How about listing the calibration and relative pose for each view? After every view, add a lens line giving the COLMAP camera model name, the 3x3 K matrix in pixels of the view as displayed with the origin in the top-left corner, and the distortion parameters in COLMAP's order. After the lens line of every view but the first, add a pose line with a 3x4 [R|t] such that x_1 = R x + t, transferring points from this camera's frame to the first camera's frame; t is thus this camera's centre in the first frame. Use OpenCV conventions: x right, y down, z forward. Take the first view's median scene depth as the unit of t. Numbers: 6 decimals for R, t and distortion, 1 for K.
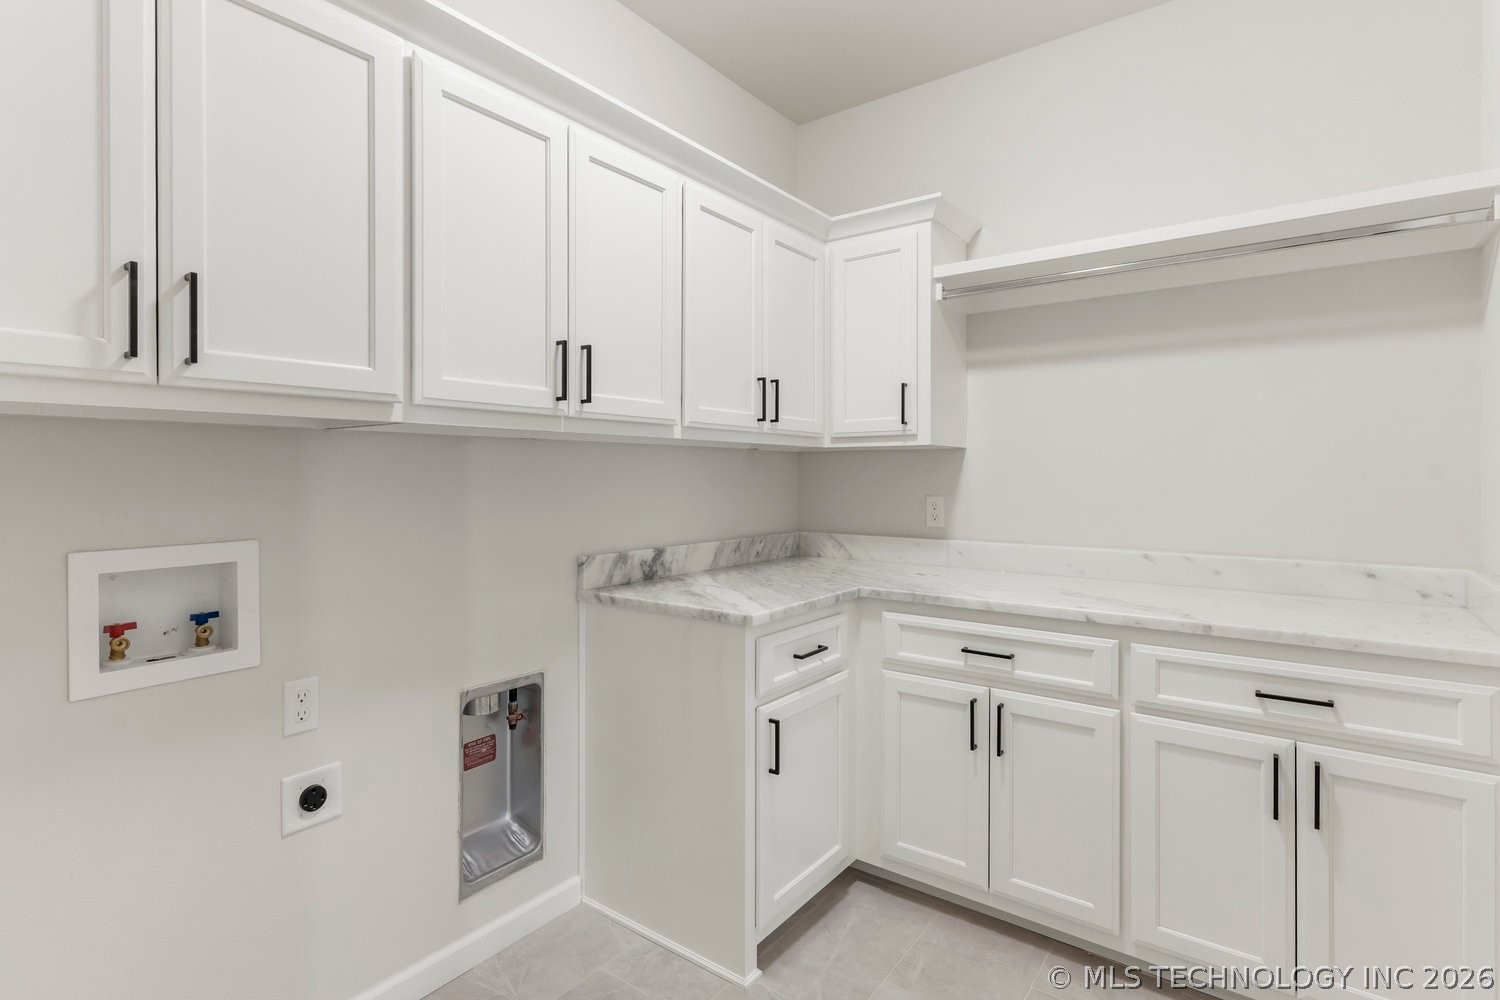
lens RADIAL K [[732.7, 0, 741.6], [0, 732.7, 484.3], [0, 0, 1]] dist [-0.003840, 0.000090]
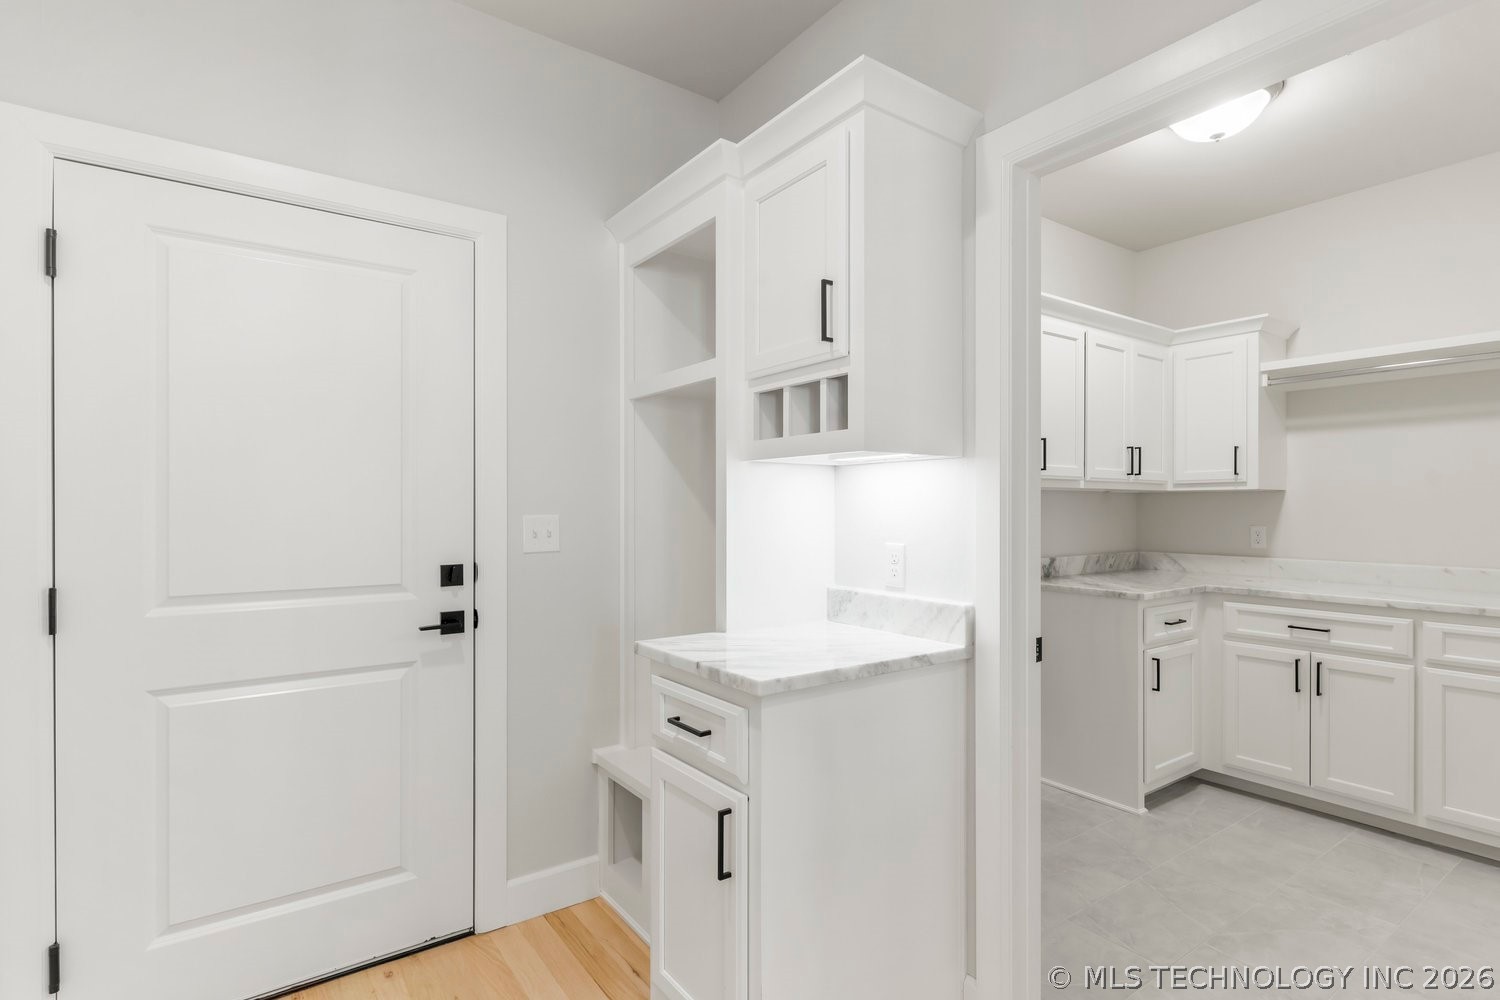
lens RADIAL K [[727.6, 0, 742.2], [0, 727.6, 513.0], [0, 0, 1]] dist [0.001278, -0.000919]
pose [[0.950719, 0.001830, -0.310049, -0.287429], [-0.003508, 0.999982, -0.004856, 0.003309], [0.310035, 0.005704, 0.950708, -0.733481]]
